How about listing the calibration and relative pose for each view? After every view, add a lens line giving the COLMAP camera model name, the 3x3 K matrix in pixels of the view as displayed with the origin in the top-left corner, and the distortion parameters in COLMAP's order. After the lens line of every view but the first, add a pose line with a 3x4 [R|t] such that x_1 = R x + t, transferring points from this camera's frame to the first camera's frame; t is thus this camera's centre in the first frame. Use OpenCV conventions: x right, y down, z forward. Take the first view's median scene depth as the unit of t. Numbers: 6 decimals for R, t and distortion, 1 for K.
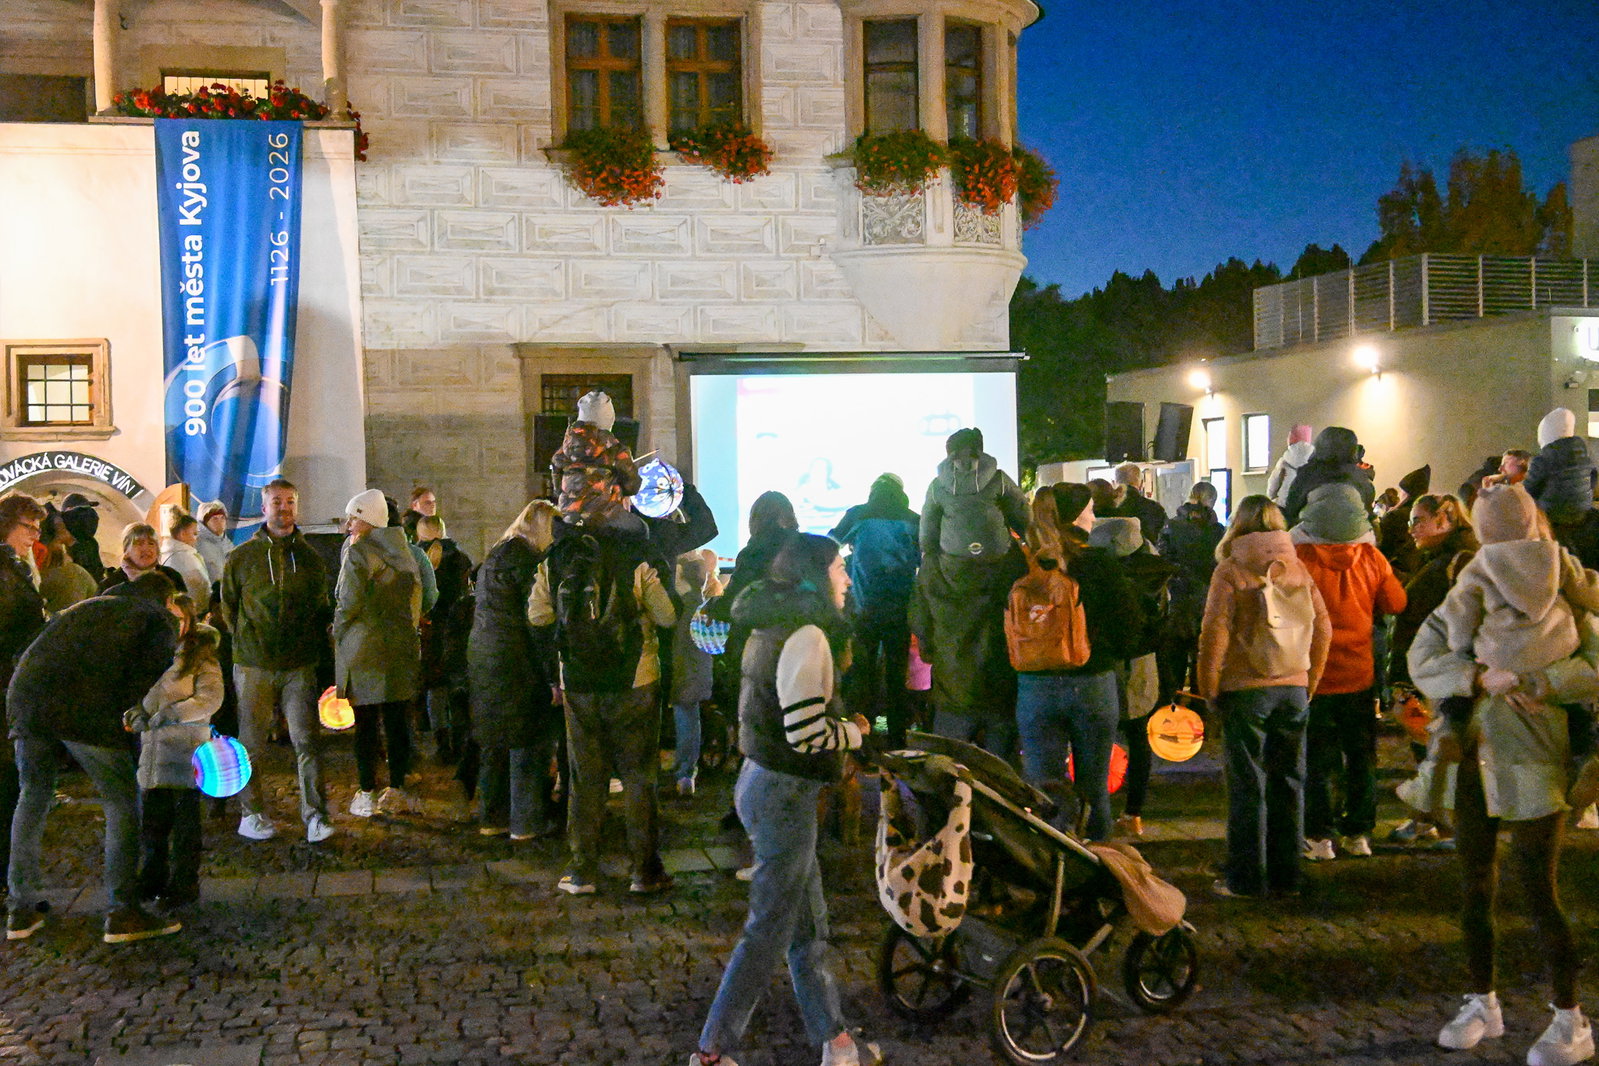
lens RADIAL K [[1876.7, 0, 799.5], [0, 1876.7, 533.0], [0, 0, 1]] dist [0.000832, -0.046190]
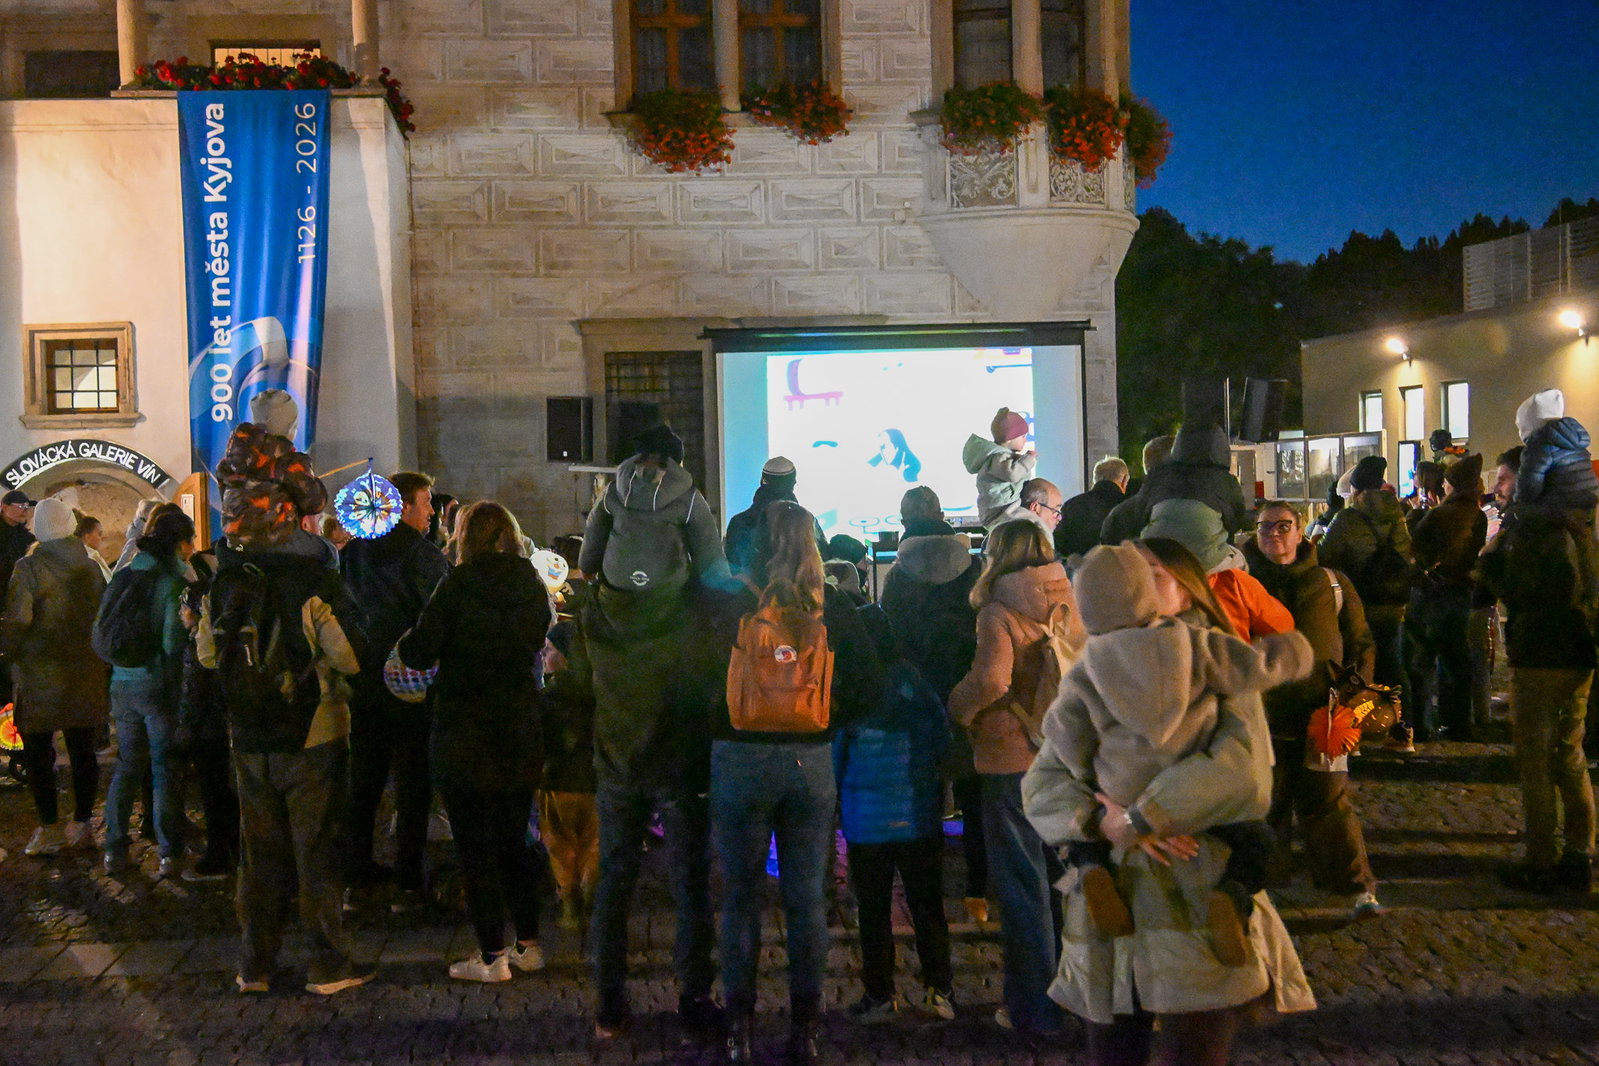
lens RADIAL K [[1876.7, 0, 799.5], [0, 1876.7, 533.0], [0, 0, 1]] dist [0.000832, -0.046190]
pose [[0.992334, -0.000389, -0.123587, 0.087561], [0.002383, 0.999869, 0.015991, -0.009478], [0.123564, -0.016163, 0.992205, 0.081632]]
